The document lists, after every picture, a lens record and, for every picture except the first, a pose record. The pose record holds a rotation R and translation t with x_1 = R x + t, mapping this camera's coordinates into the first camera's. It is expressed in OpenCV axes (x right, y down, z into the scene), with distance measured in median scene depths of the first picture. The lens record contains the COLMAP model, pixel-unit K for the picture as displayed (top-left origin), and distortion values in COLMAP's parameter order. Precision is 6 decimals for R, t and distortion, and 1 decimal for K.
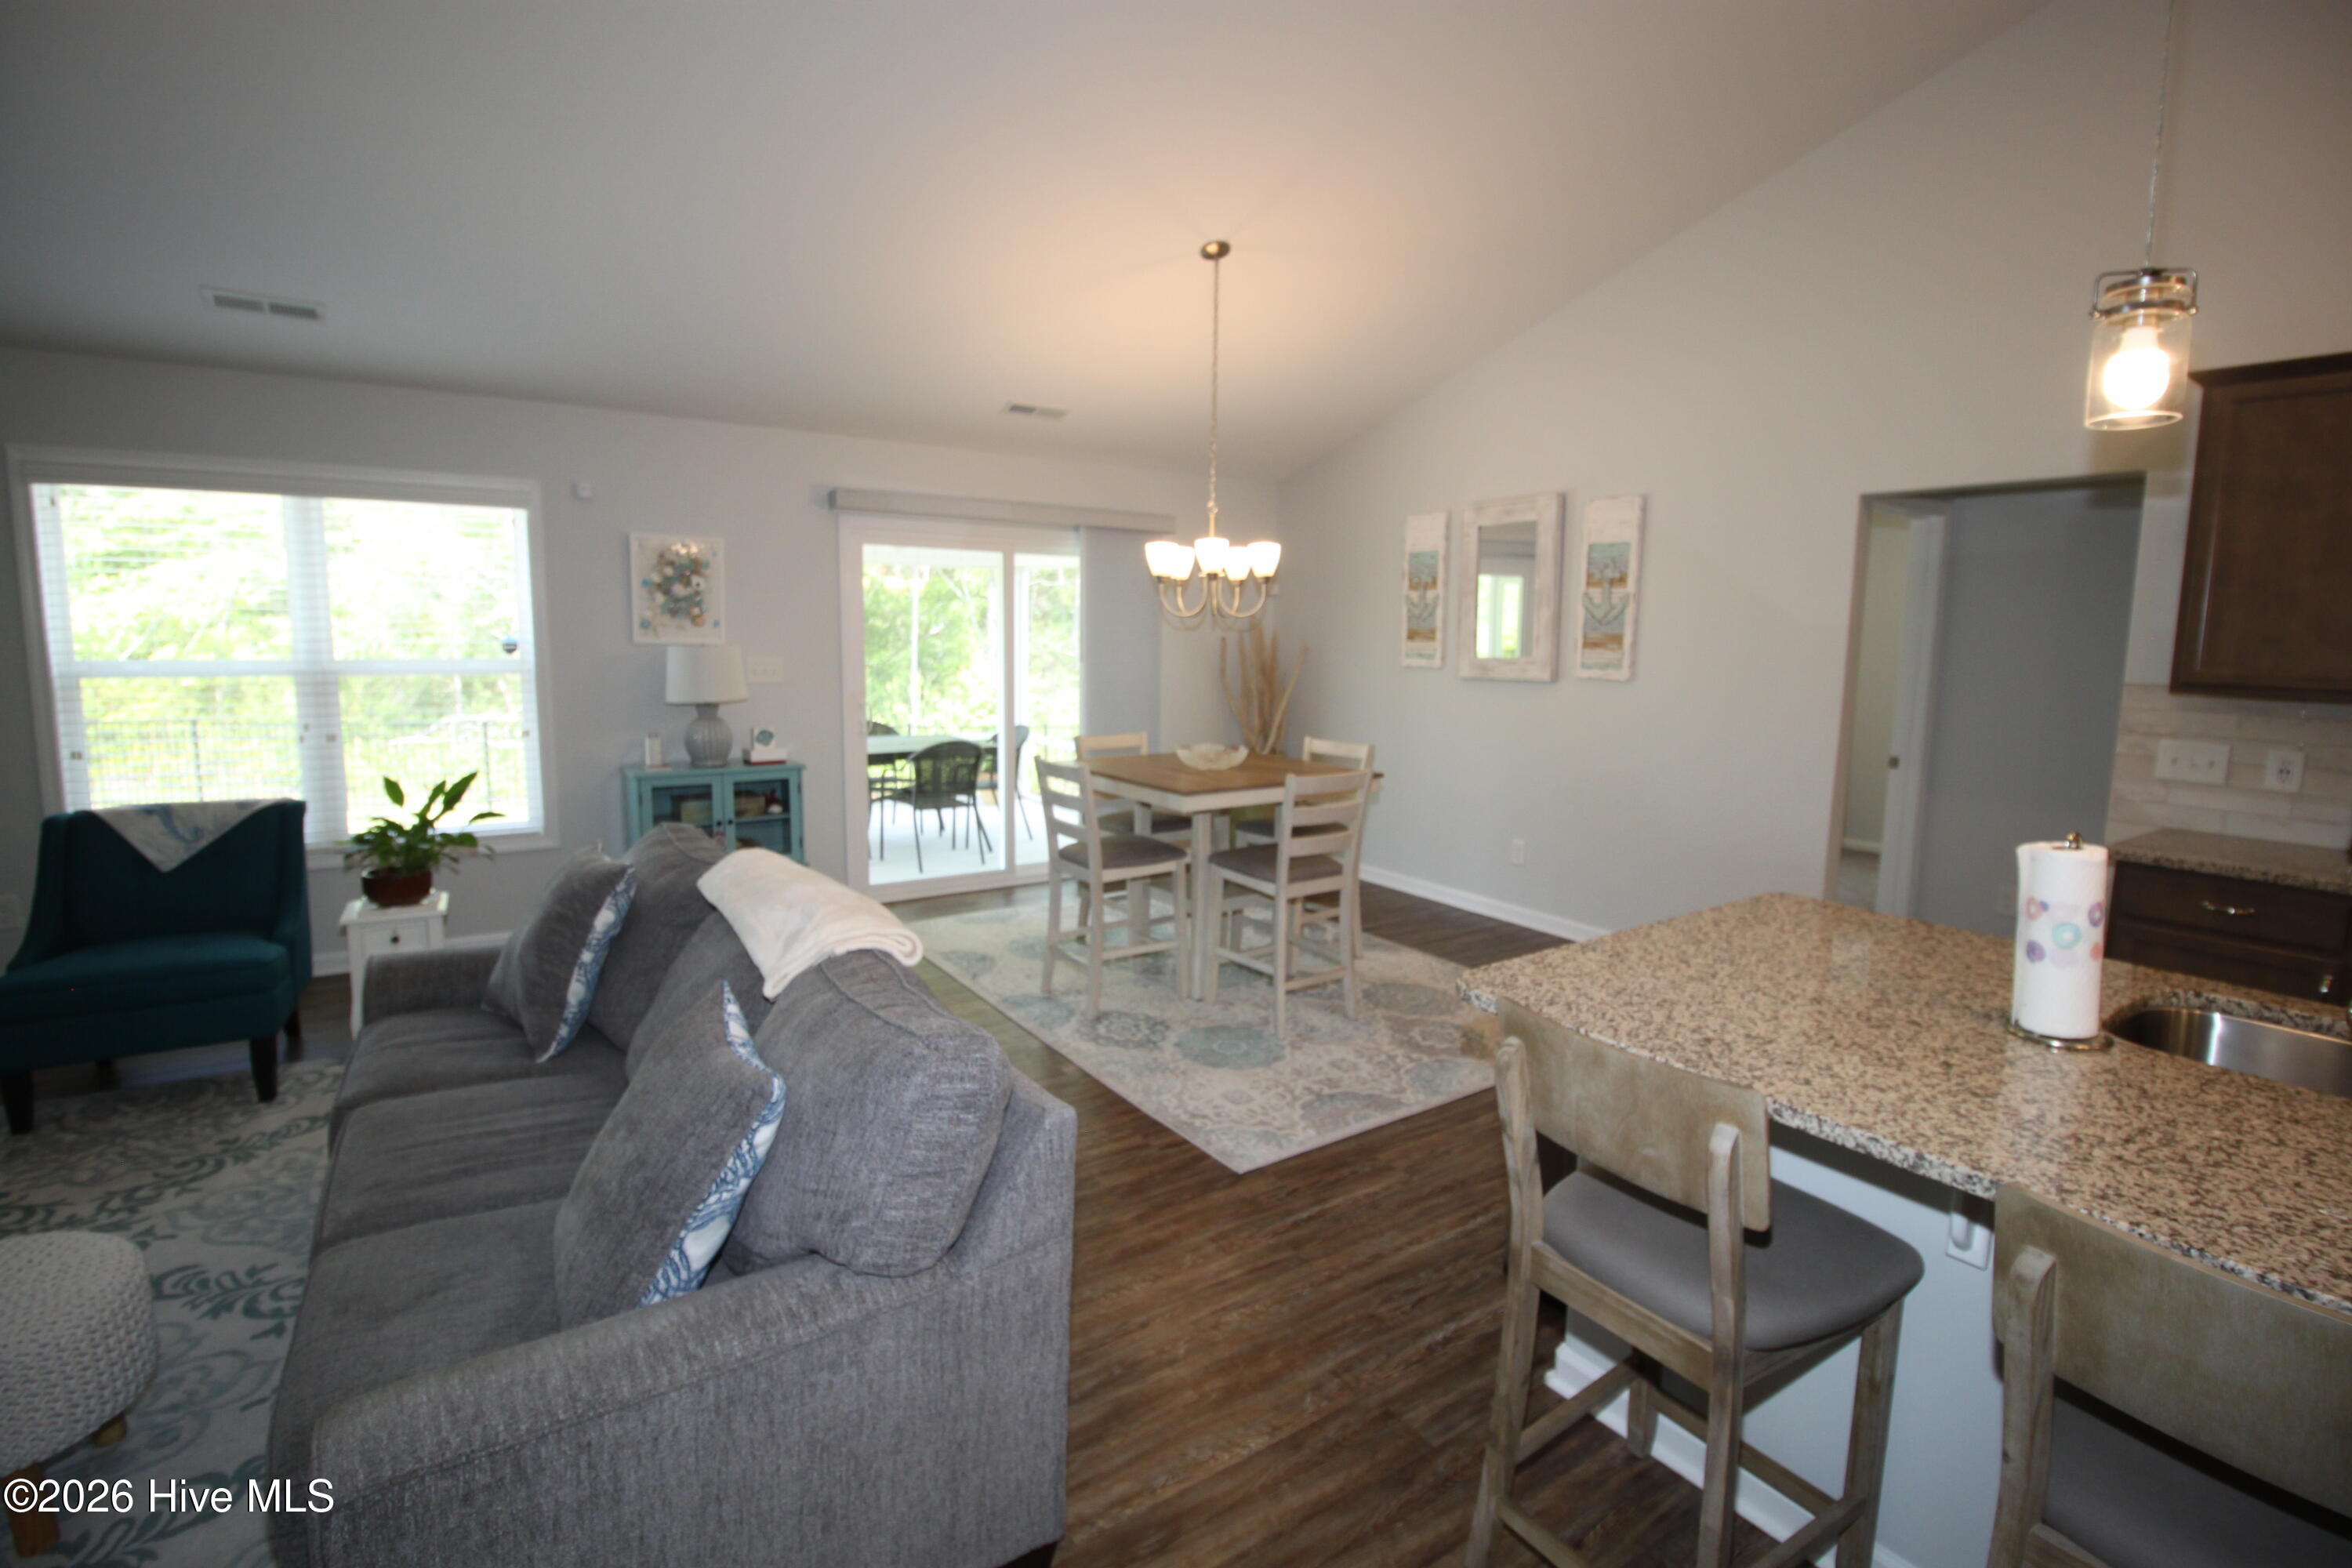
lens RADIAL K [[1084.7, 0, 1188.4], [0, 1084.7, 765.8], [0, 0, 1]] dist [-0.003188, -0.011418]
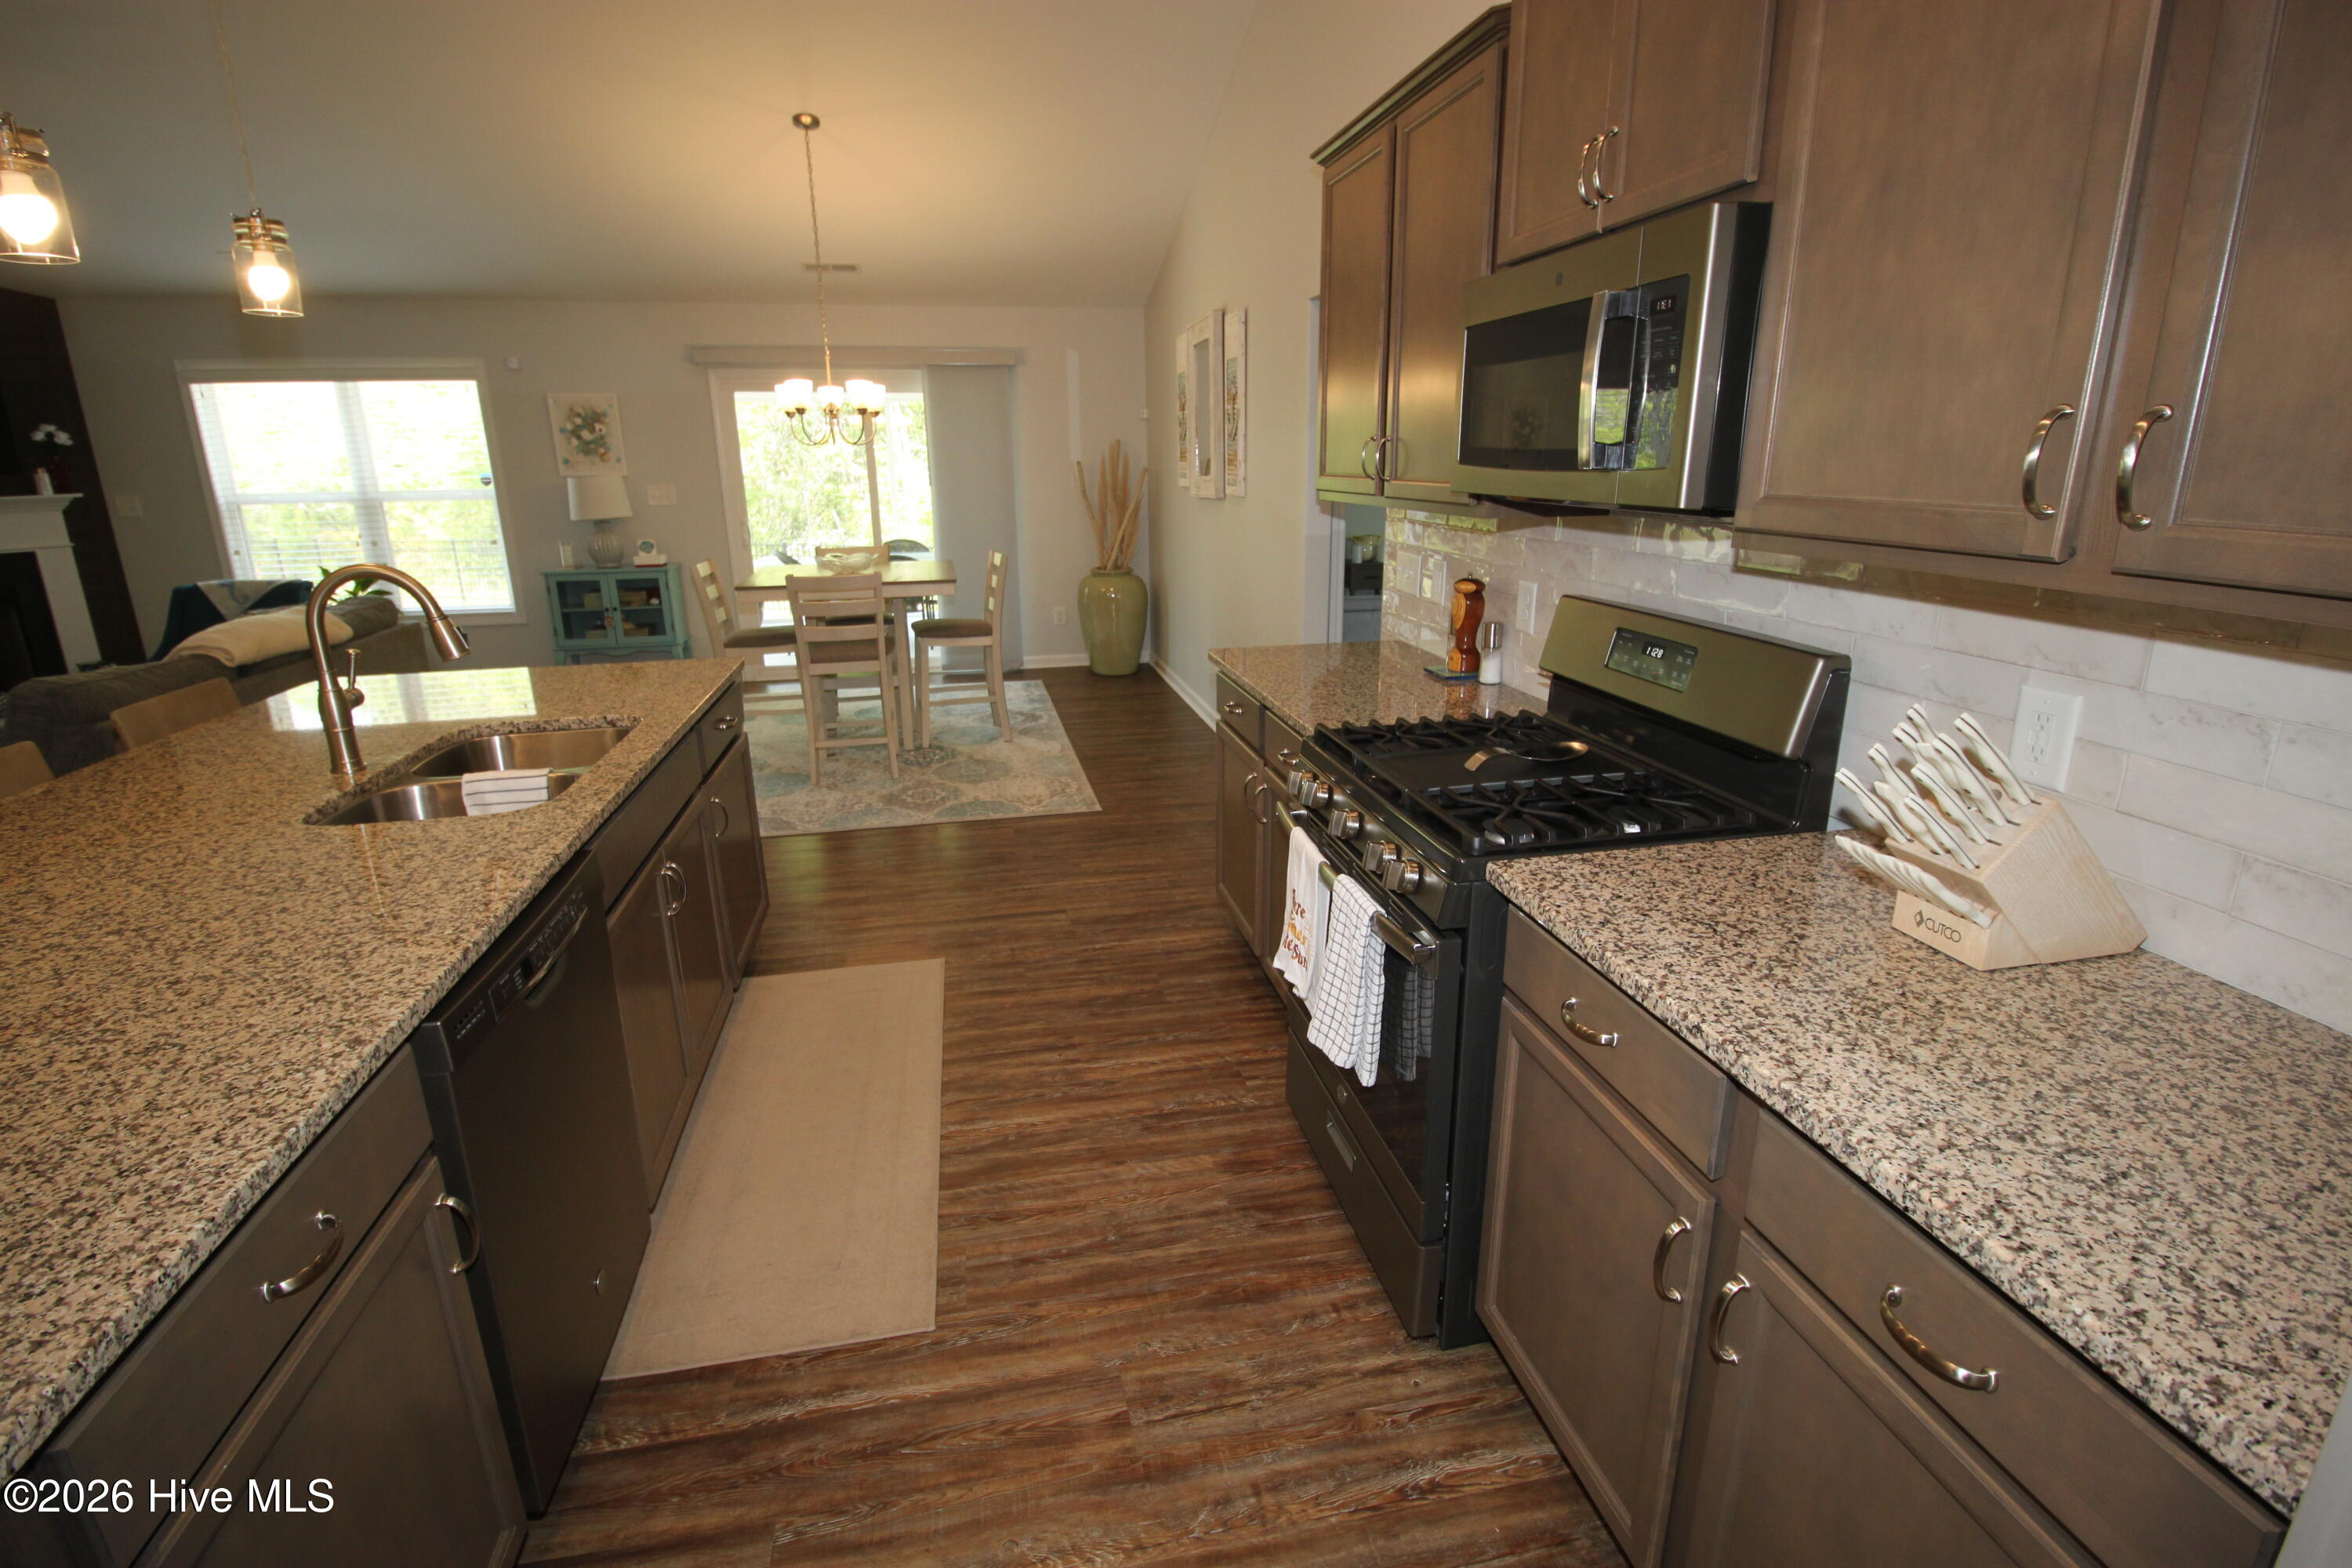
lens RADIAL K [[1084.7, 0, 1185.5], [0, 1084.7, 764.4], [0, 0, 1]] dist [-0.003188, -0.011418]
pose [[0.923601, 0.083650, -0.374118, 0.772800], [-0.026227, 0.987404, 0.156028, 0.013316], [0.382457, -0.134295, 0.914162, -0.001532]]
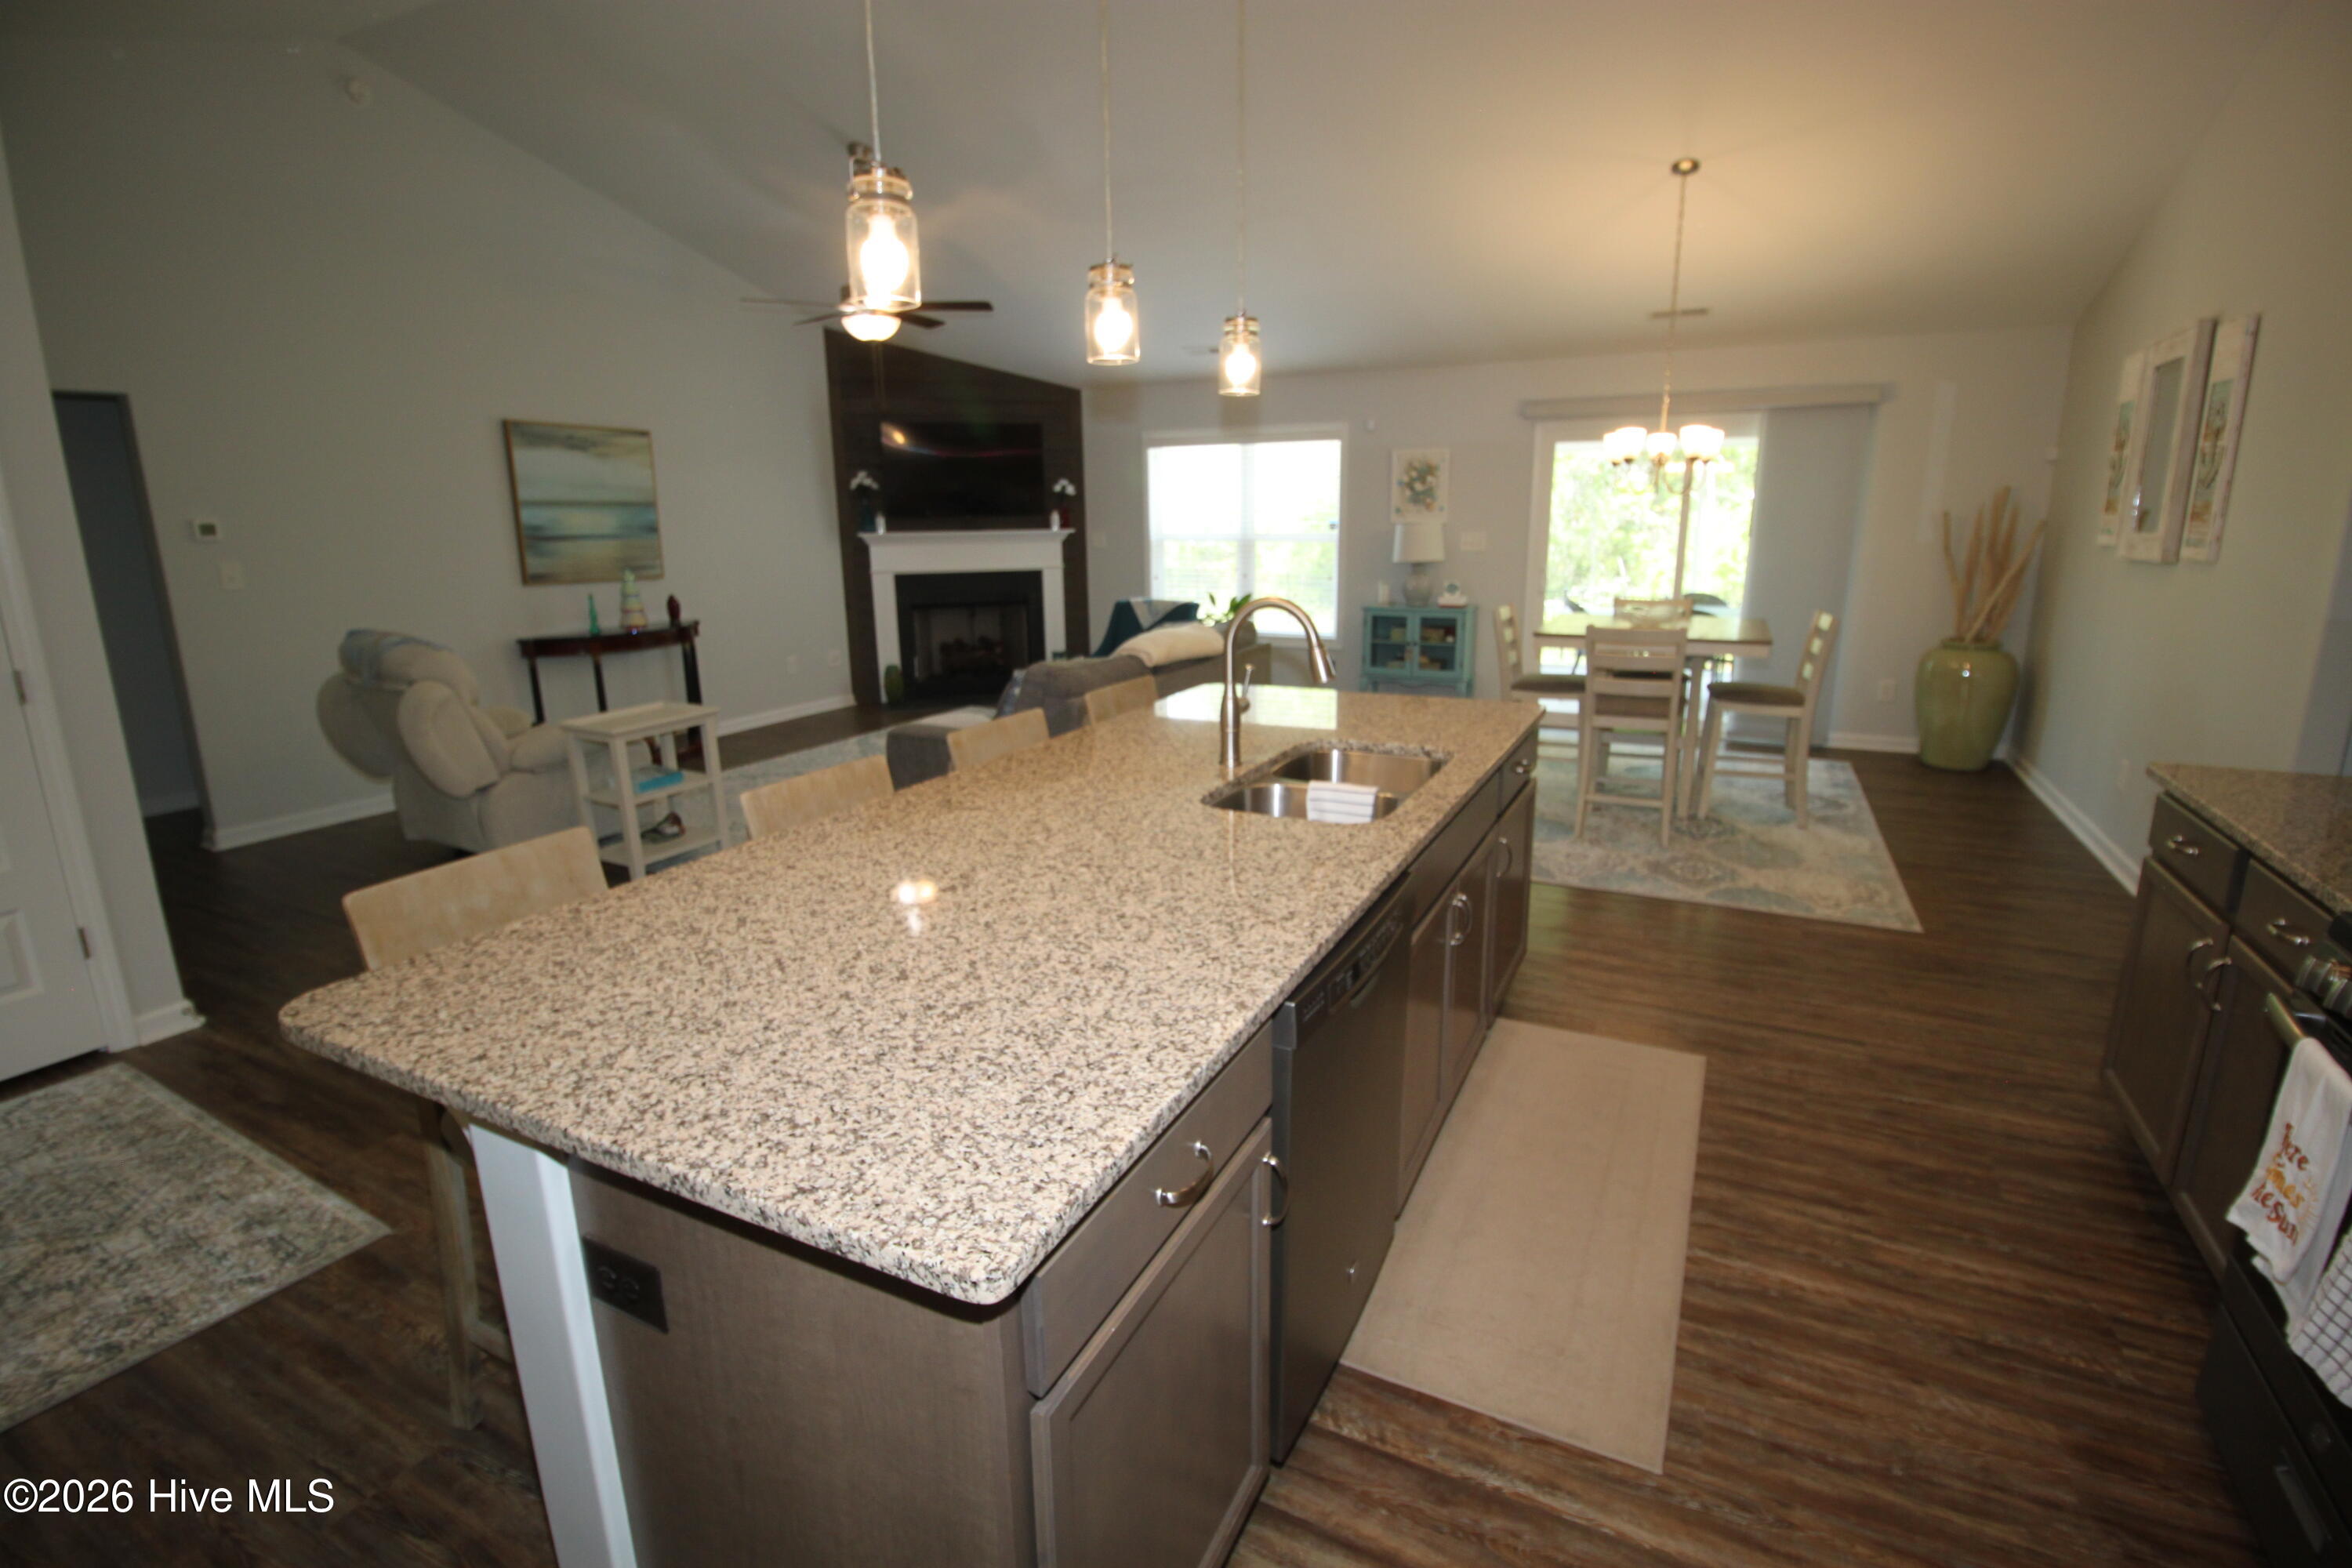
lens RADIAL K [[1084.7, 0, 1185.3], [0, 1084.7, 764.6], [0, 0, 1]] dist [-0.003188, -0.011418]
pose [[0.480603, 0.181432, -0.857965, 0.744004], [-0.092608, 0.983393, 0.156080, 0.011954], [0.872035, 0.004442, 0.489423, -0.012258]]
